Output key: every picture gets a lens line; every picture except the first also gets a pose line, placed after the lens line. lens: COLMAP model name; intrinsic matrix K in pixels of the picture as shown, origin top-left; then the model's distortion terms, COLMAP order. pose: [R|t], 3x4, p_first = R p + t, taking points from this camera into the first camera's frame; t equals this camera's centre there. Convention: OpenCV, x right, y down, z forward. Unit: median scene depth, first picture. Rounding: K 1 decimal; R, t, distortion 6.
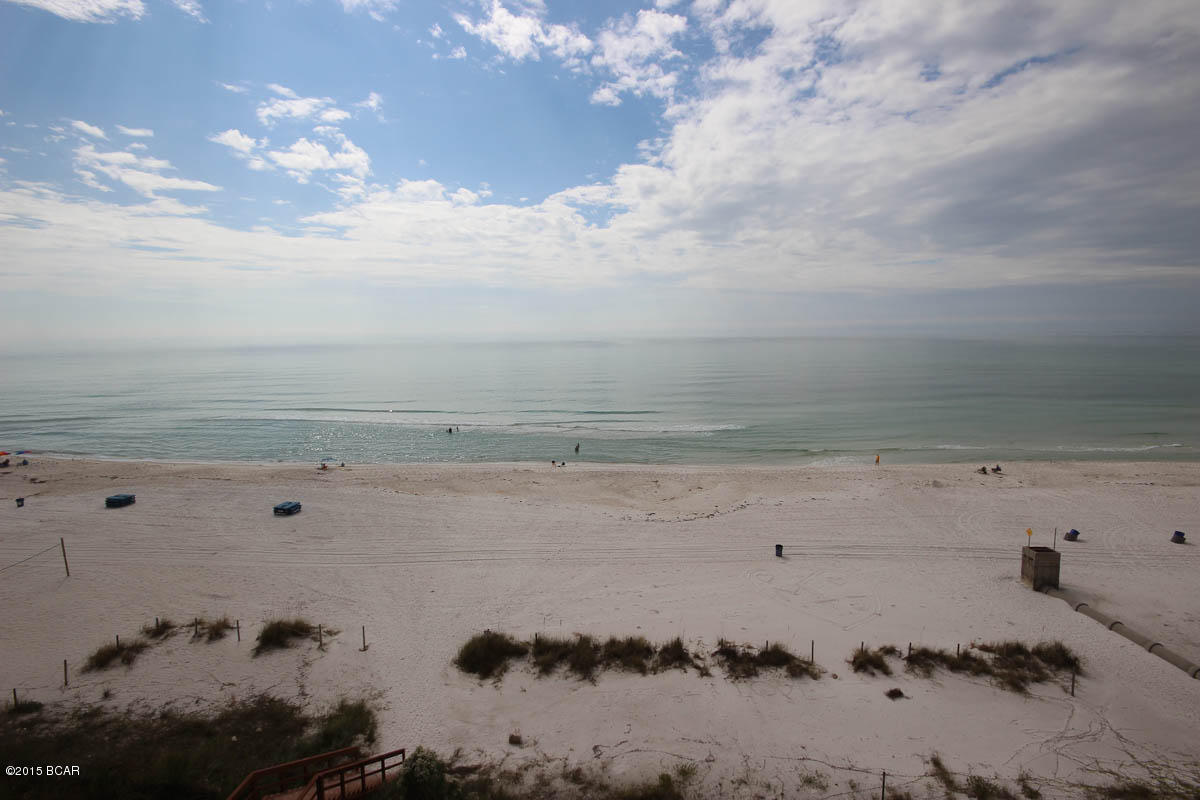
lens RADIAL K [[555.6, 0, 596.8], [0, 555.6, 414.9], [0, 0, 1]] dist [0.002554, -0.007267]
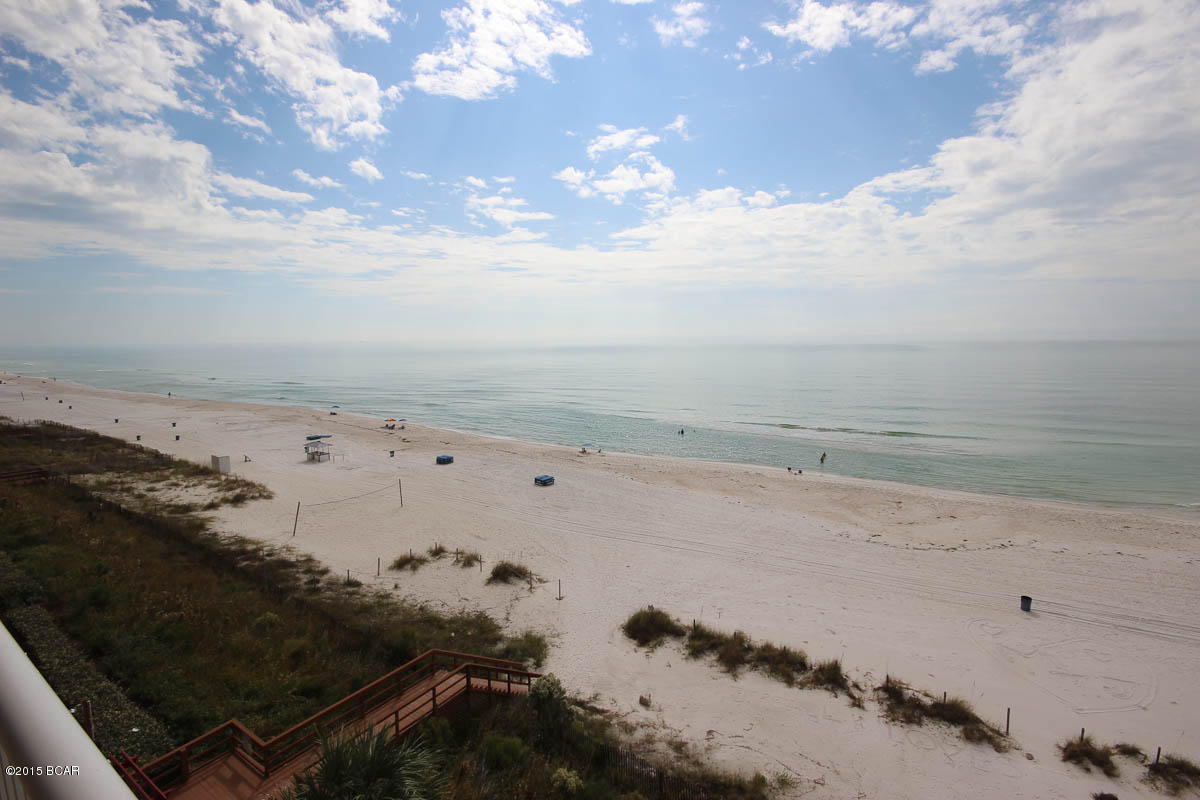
lens RADIAL K [[557.1, 0, 600.0], [0, 557.1, 400.0], [0, 0, 1]] dist [-0.002951, -0.000777]
pose [[0.874475, 0.054040, -0.482051, 0.127772], [-0.068402, 0.997583, -0.012252, -0.001344], [0.480223, 0.043687, 0.876058, -0.024418]]
